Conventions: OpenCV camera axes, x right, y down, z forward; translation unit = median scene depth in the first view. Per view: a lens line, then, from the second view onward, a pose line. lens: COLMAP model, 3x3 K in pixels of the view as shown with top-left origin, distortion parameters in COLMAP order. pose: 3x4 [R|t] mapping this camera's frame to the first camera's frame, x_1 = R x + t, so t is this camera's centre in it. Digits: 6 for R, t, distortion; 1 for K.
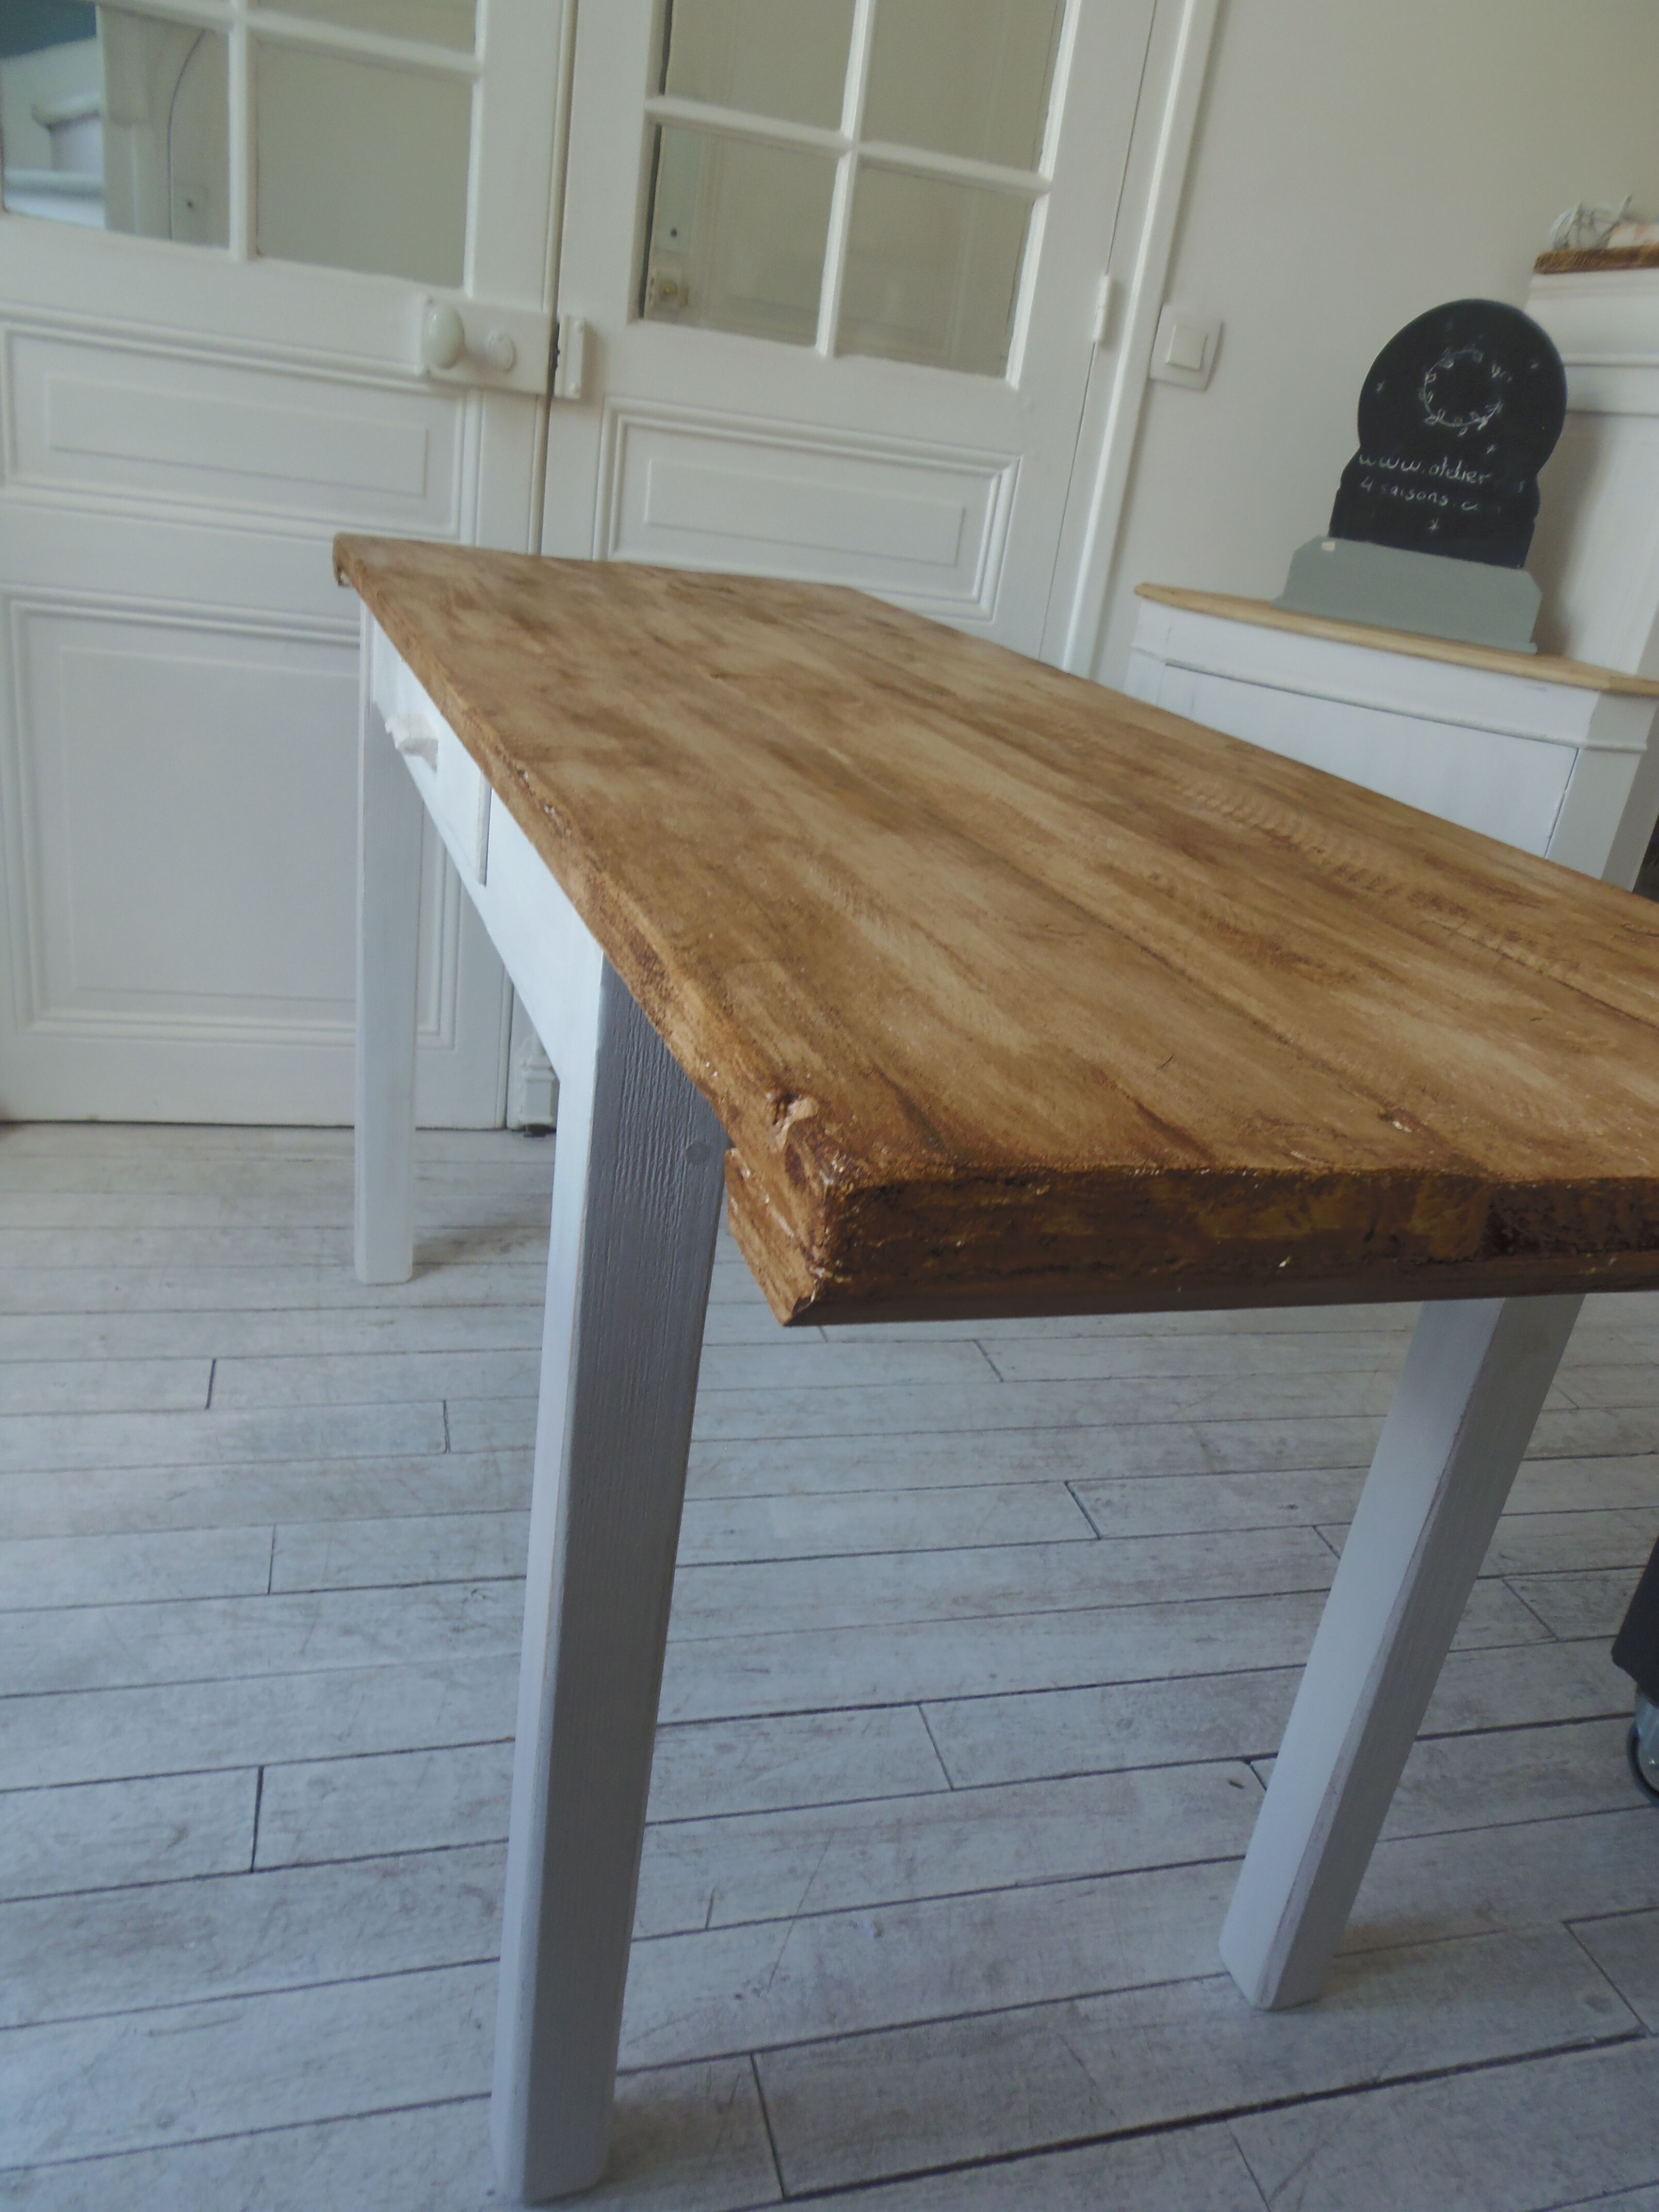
lens RADIAL K [[1608.5, 0, 873.4], [0, 1608.5, 1152.5], [0, 0, 1]] dist [-0.010992, -0.007310]
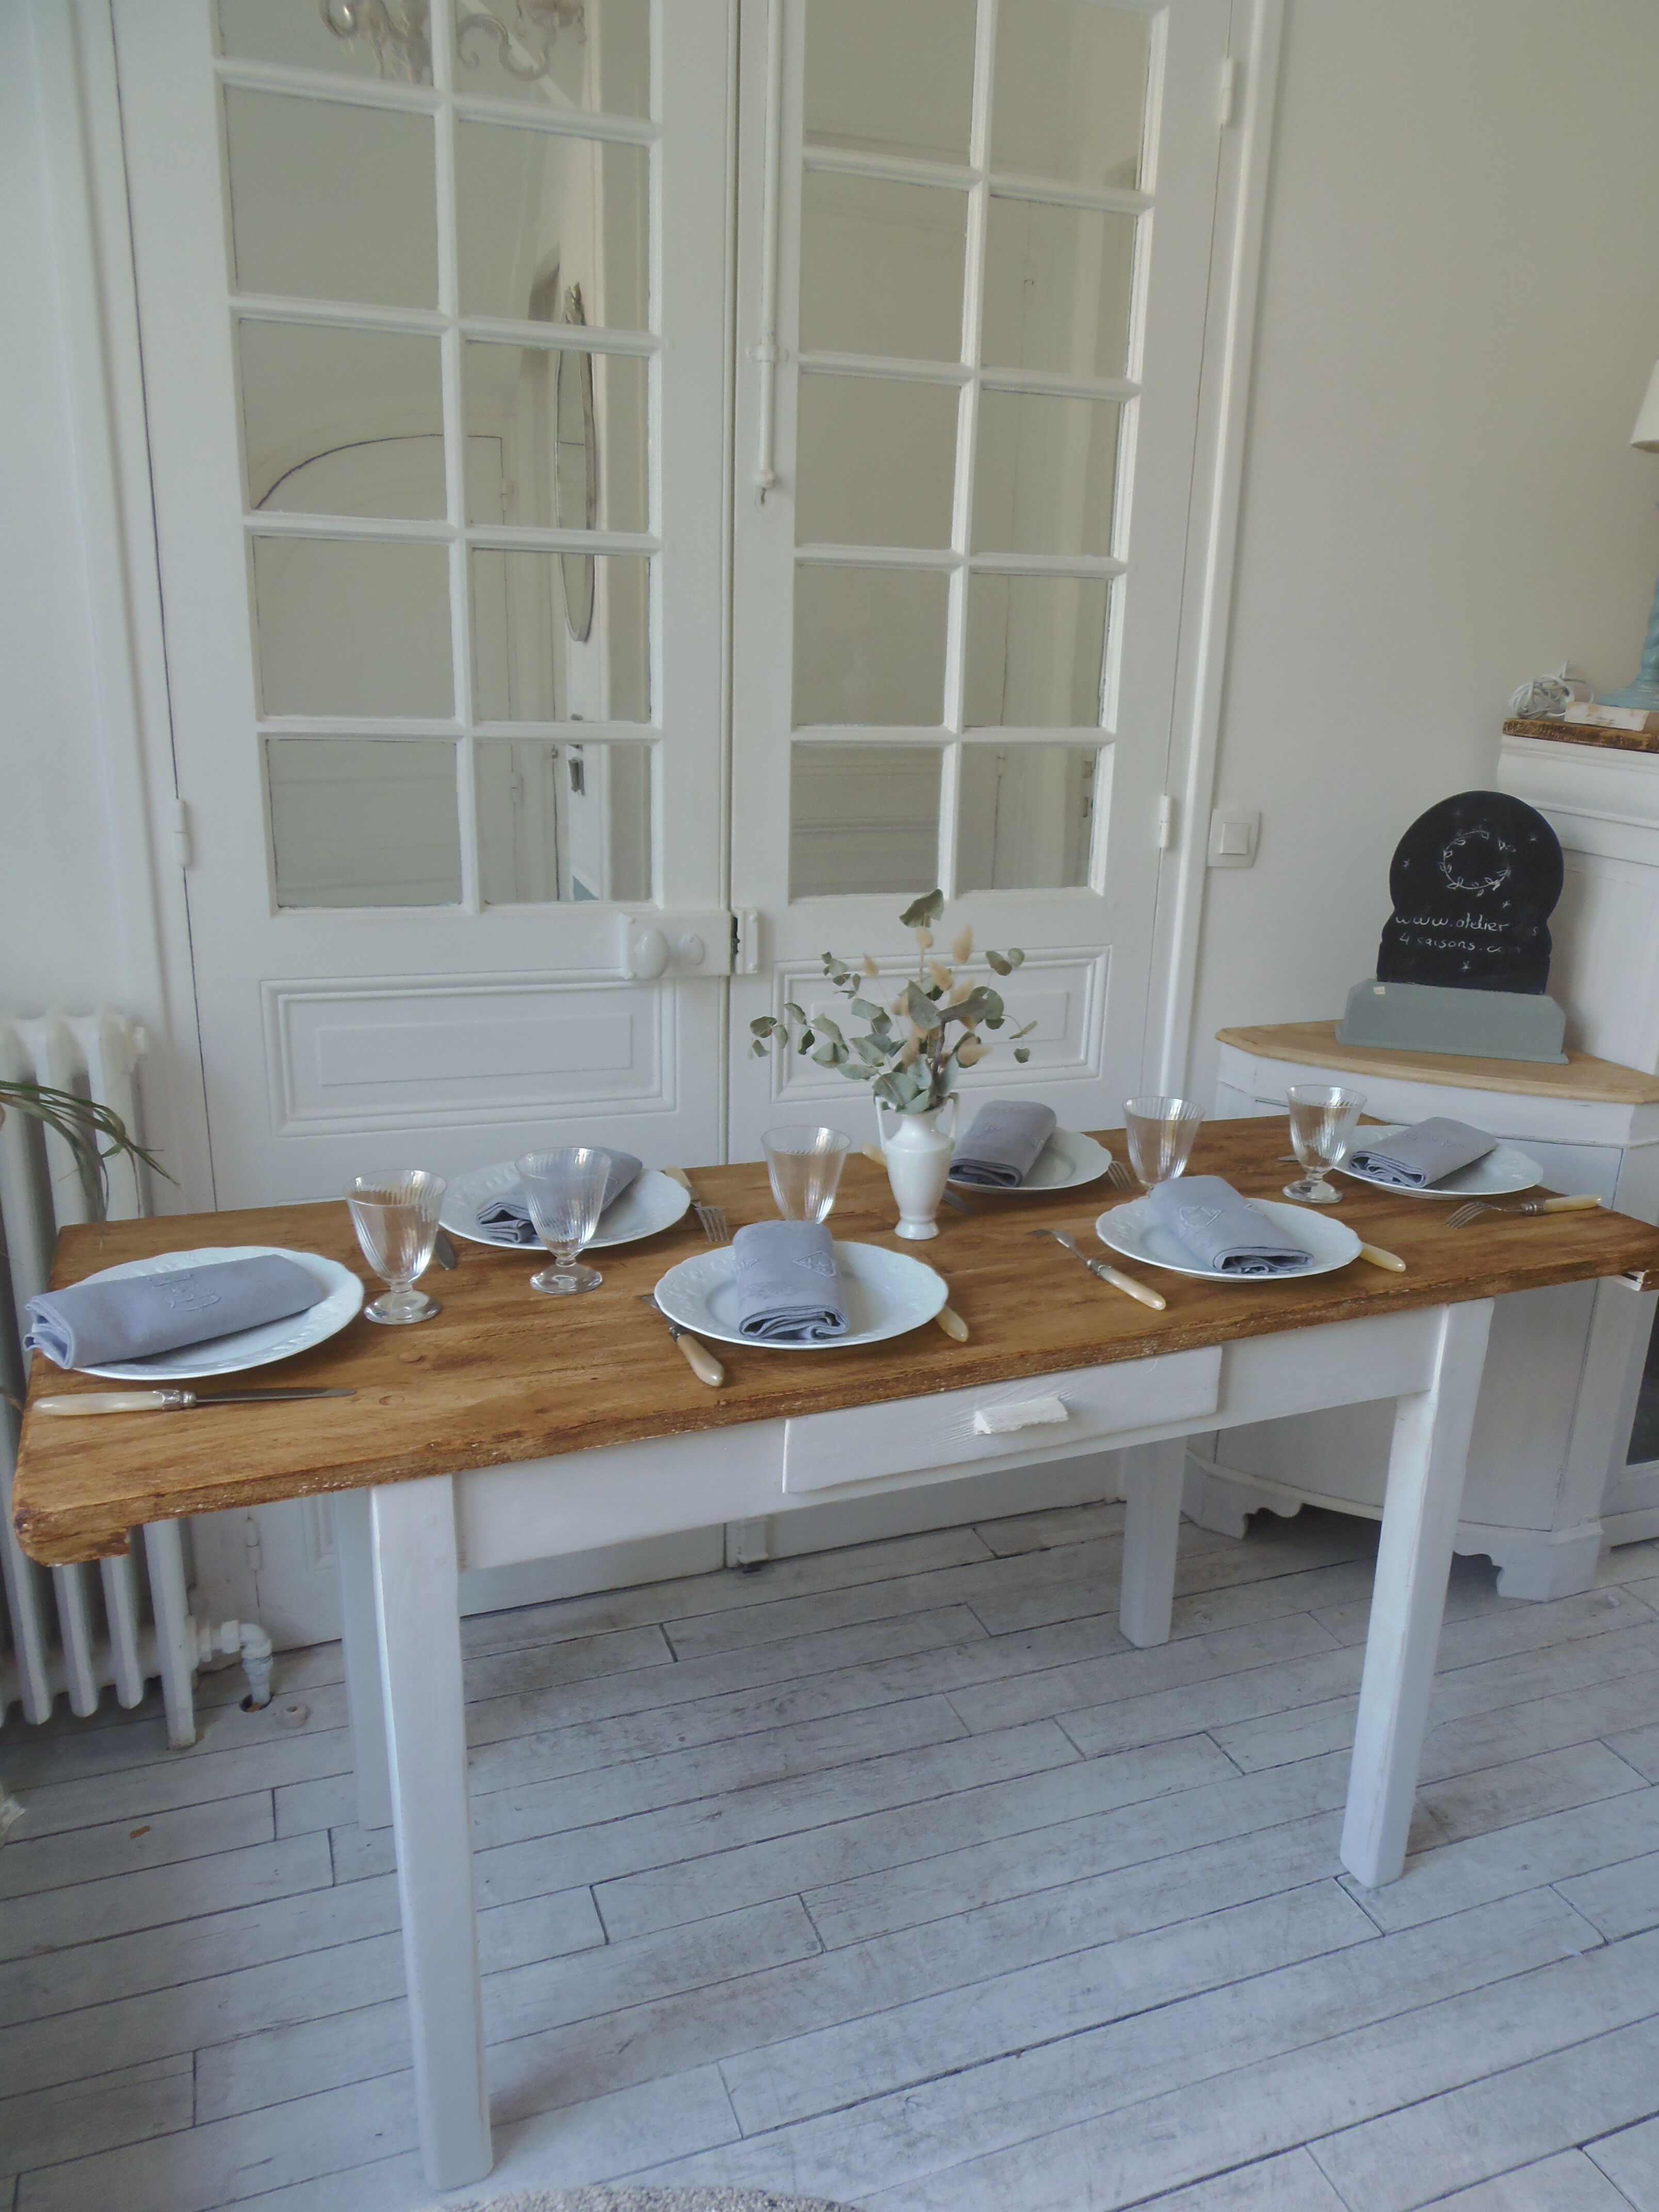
lens RADIAL K [[1608.5, 0, 868.6], [0, 1608.5, 1144.0], [0, 0, 1]] dist [-0.010992, -0.007310]
pose [[0.989857, -0.132252, 0.051884, -0.202781], [0.136575, 0.986420, -0.091235, -0.256318], [-0.039114, 0.097395, 0.994477, -0.185941]]
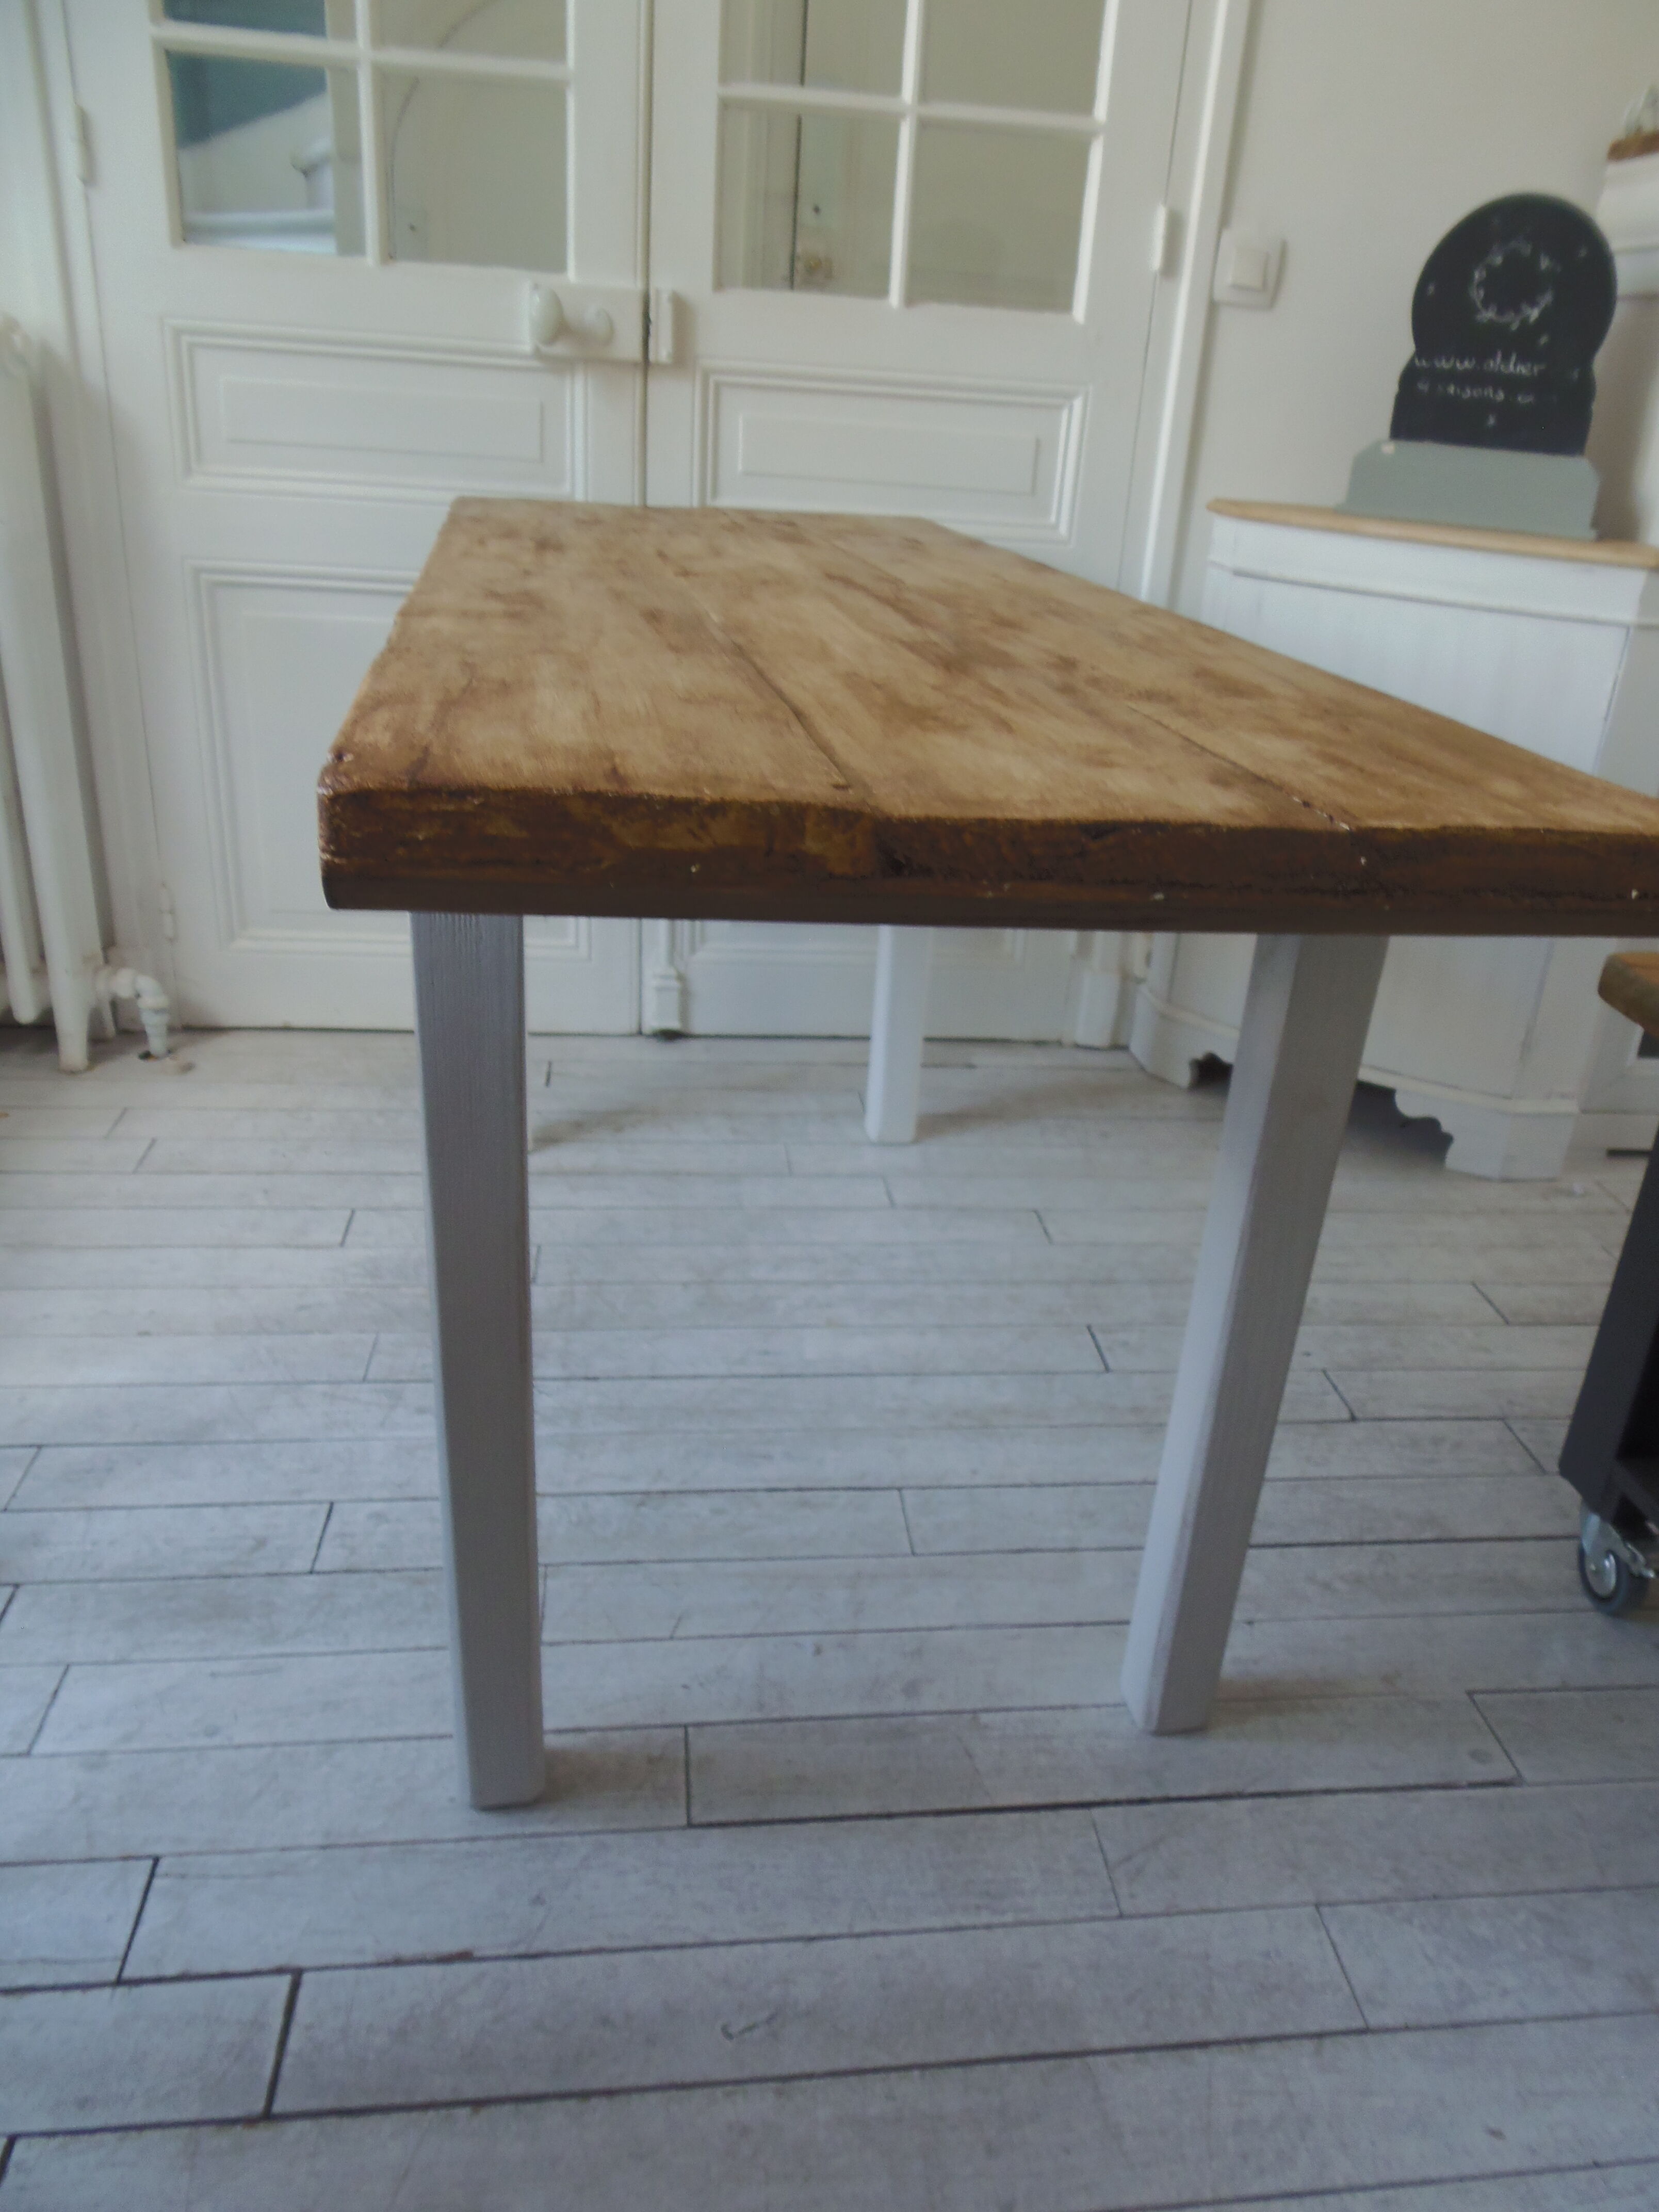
lens RADIAL K [[1608.5, 0, 890.9], [0, 1608.5, 1151.6], [0, 0, 1]] dist [-0.010992, -0.007310]
pose [[0.986608, -0.003982, -0.163060, 0.165152], [0.005527, 0.999944, 0.009023, 0.077191], [0.163014, -0.009803, 0.986575, -0.089748]]
